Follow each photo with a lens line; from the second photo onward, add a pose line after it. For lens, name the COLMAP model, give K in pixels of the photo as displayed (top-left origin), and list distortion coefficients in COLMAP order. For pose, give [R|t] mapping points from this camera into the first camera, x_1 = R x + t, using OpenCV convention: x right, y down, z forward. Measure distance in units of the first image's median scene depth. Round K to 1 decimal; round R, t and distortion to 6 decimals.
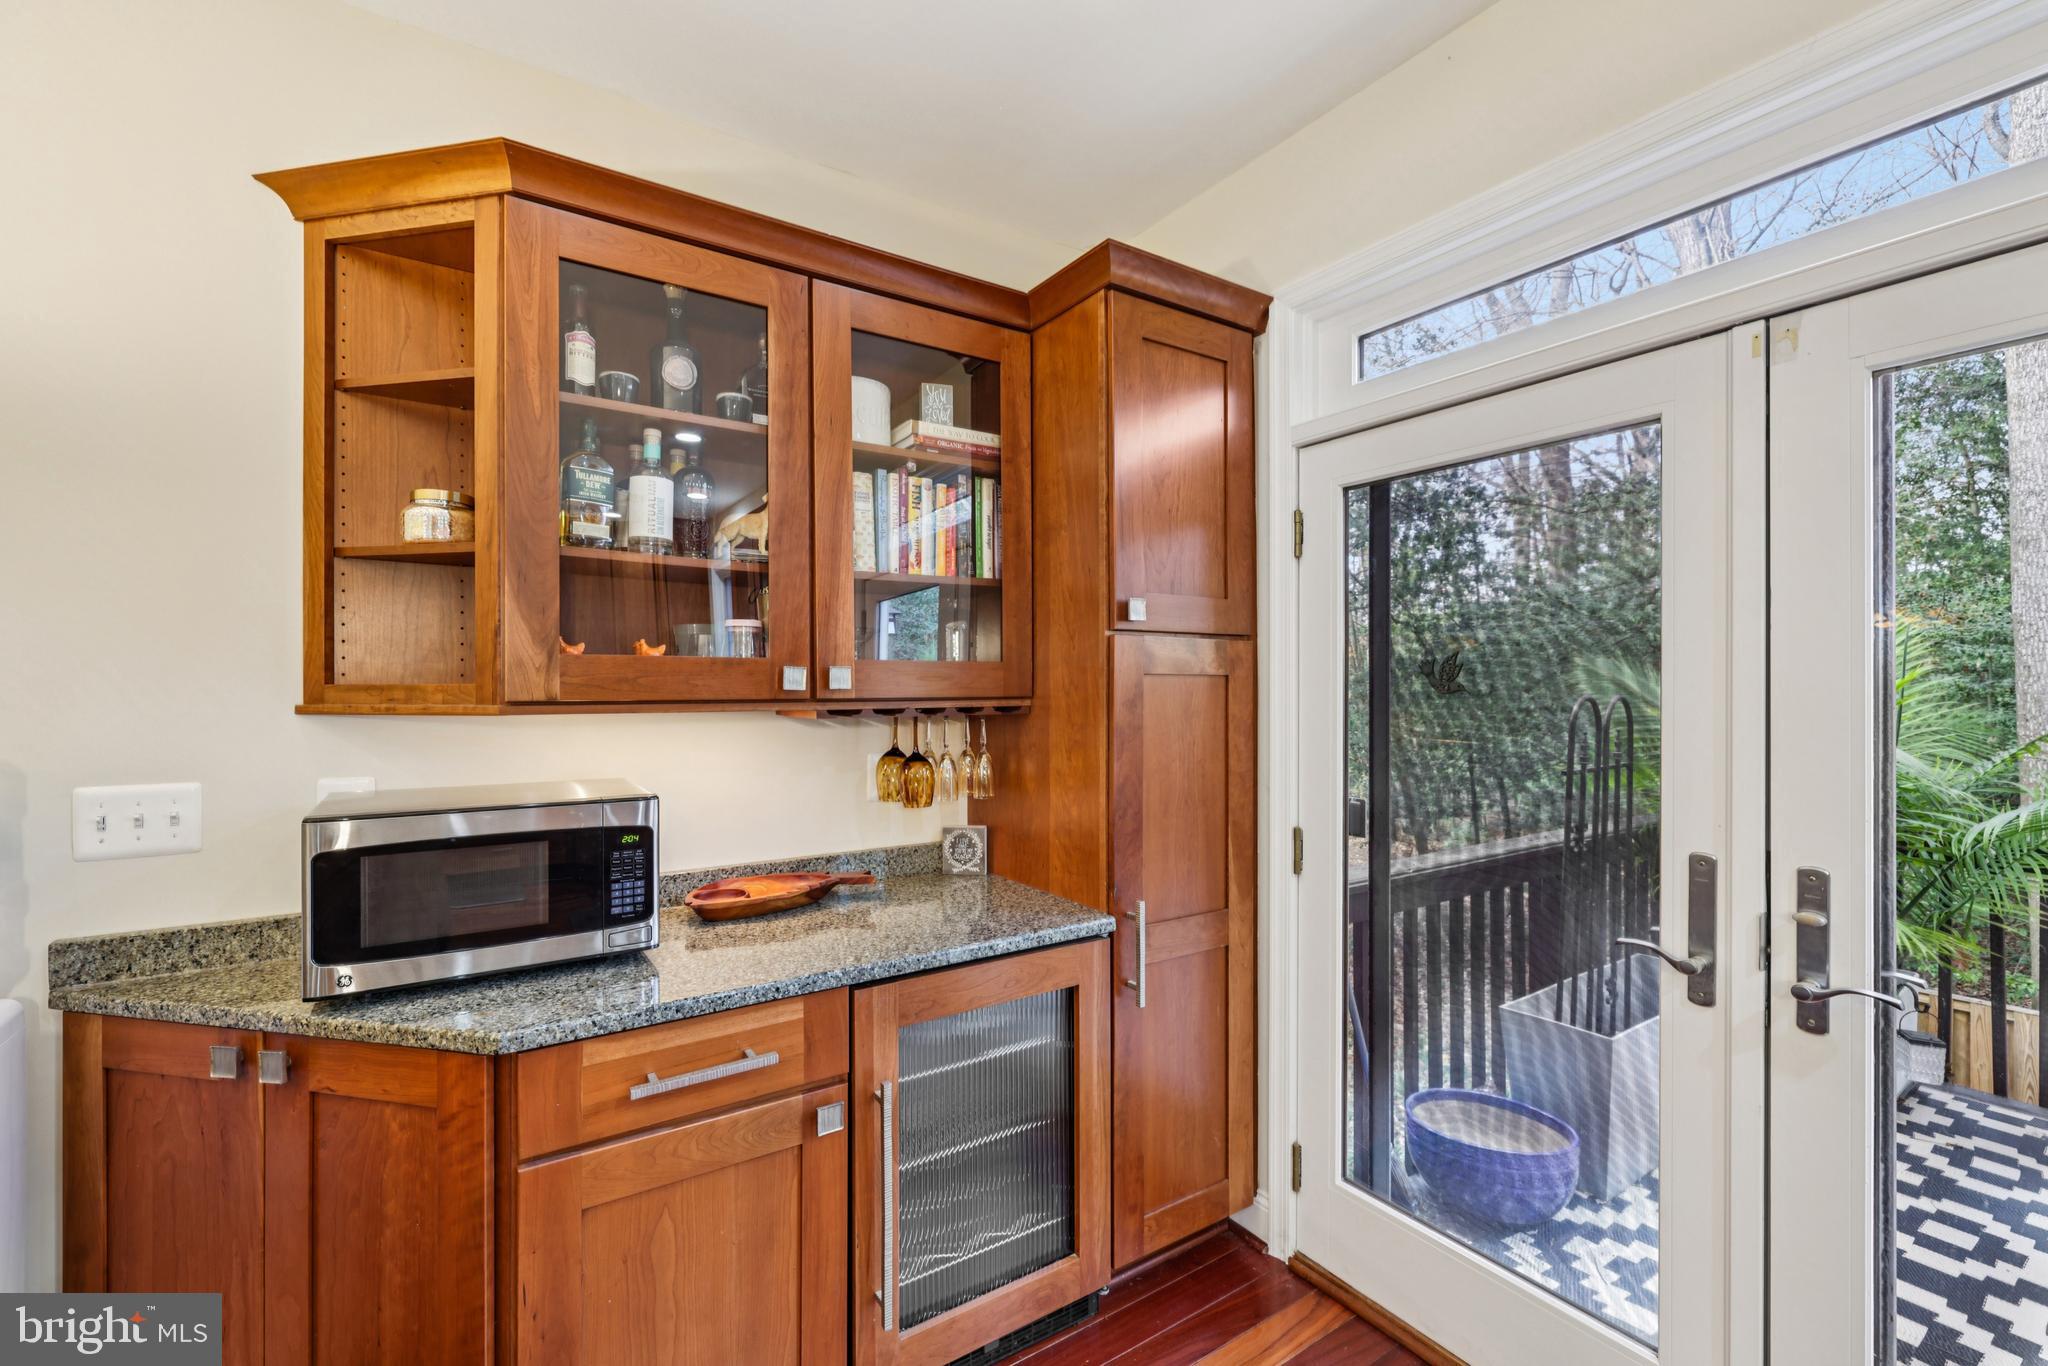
lens RADIAL K [[858.5, 0, 1015.9], [0, 858.5, 685.9], [0, 0, 1]] dist [-0.000002, -0.000075]
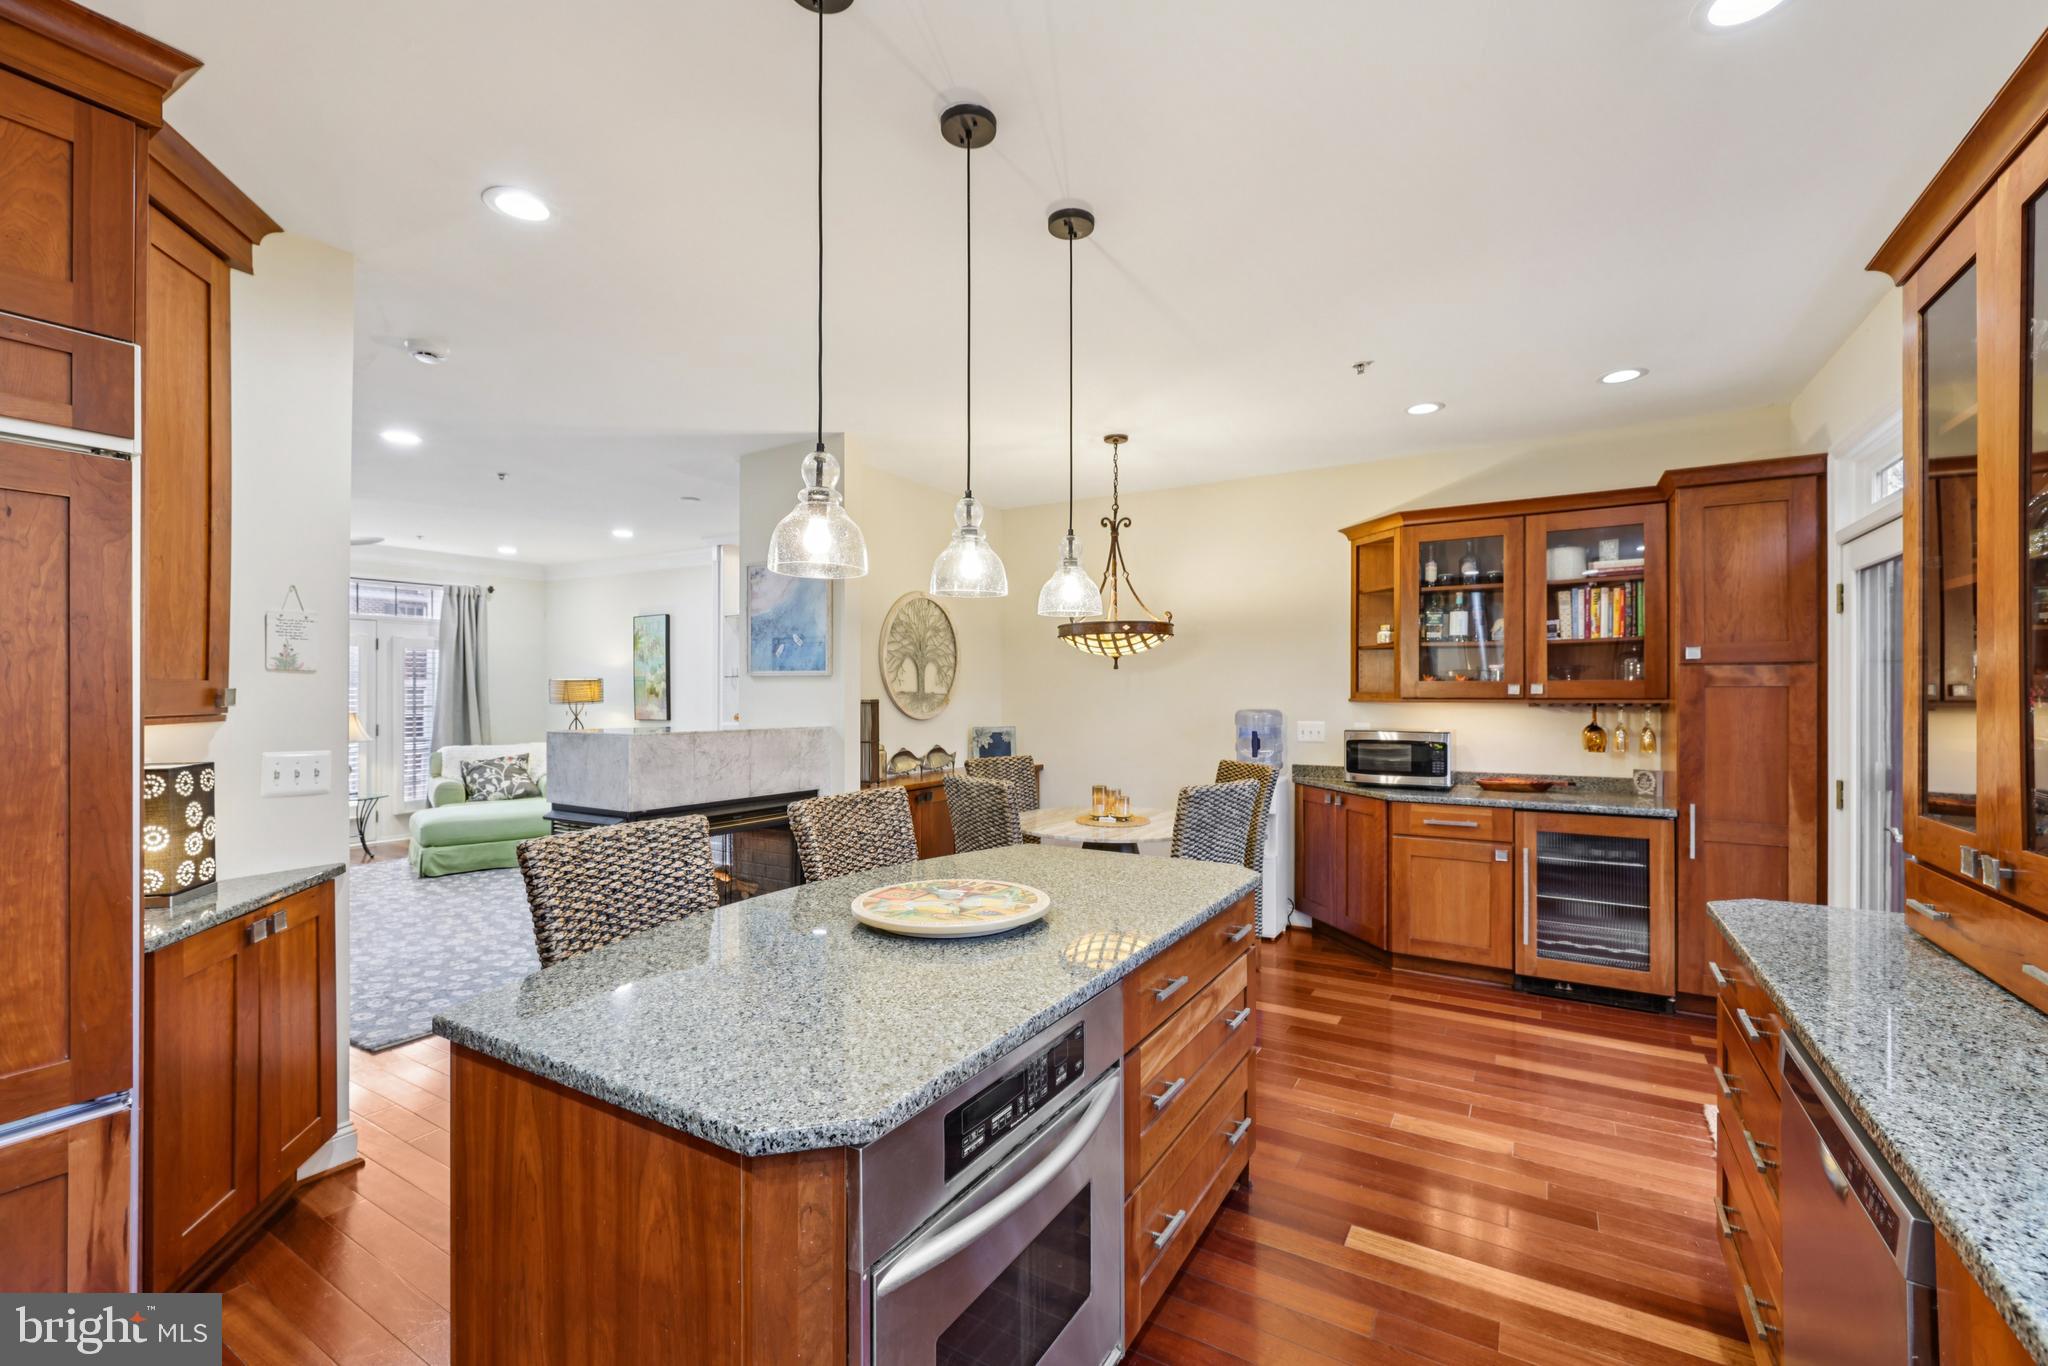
lens RADIAL K [[867.3, 0, 1011.5], [0, 867.3, 691.9], [0, 0, 1]] dist [-0.000656, 0.000472]
pose [[0.419737, 0.000039, -0.907646, 1.285234], [-0.000015, 1.000000, 0.000035, -0.001721], [0.907646, -0.000001, 0.419737, -1.220325]]
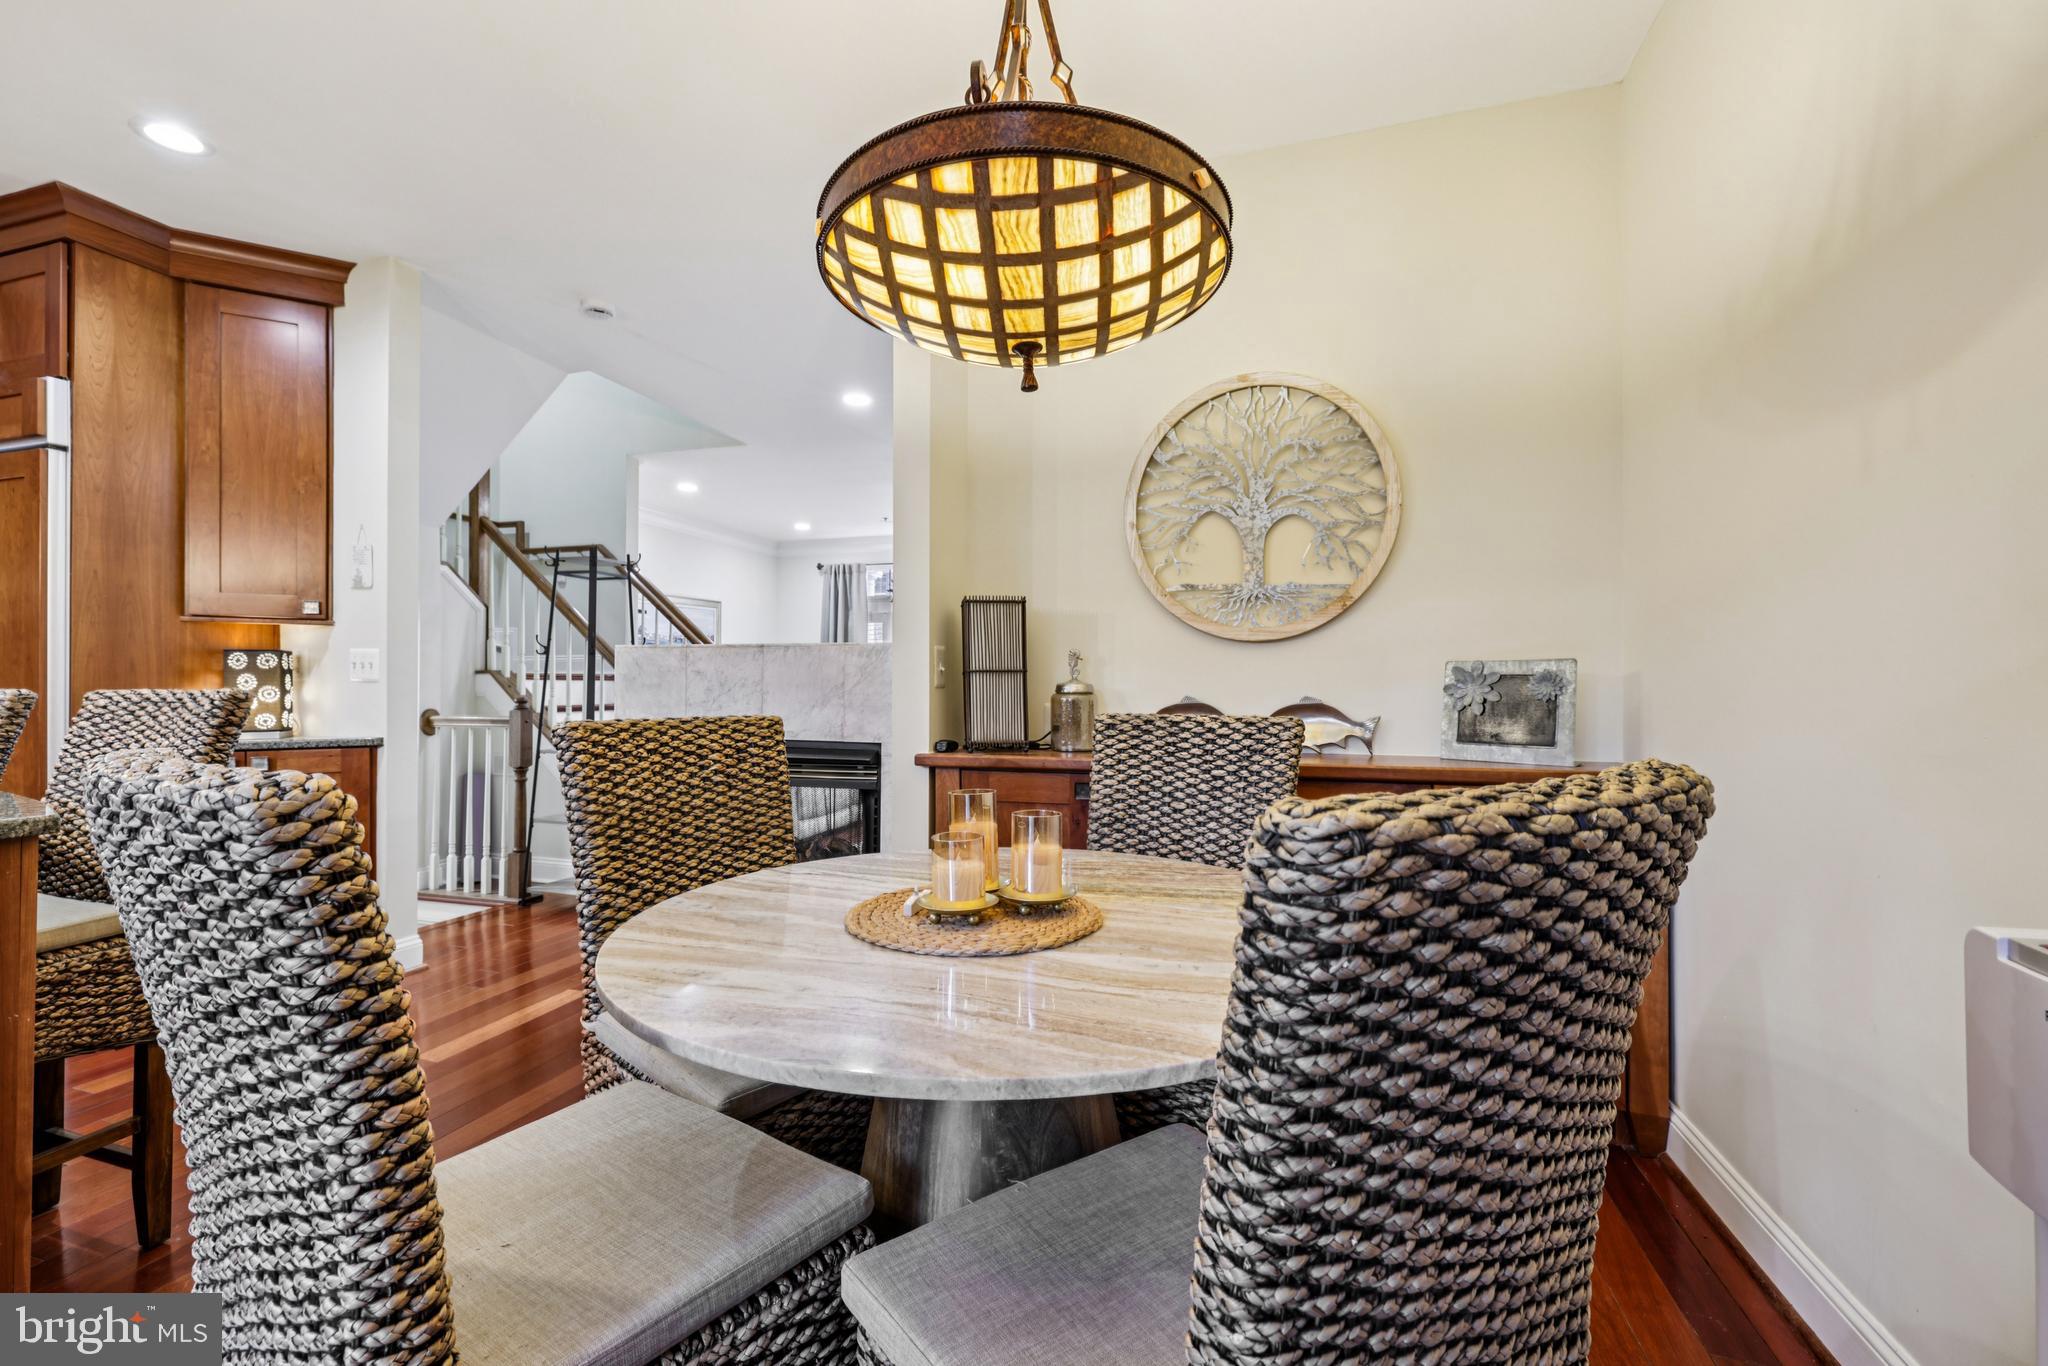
lens RADIAL K [[858.5, 0, 1015.9], [0, 858.5, 685.9], [0, 0, 1]] dist [-0.000002, -0.000075]
pose [[-0.775941, -0.005806, -0.630778, -0.342195], [-0.004107, 0.999983, -0.004152, 0.170505], [0.630792, -0.000631, -0.775952, 0.583129]]
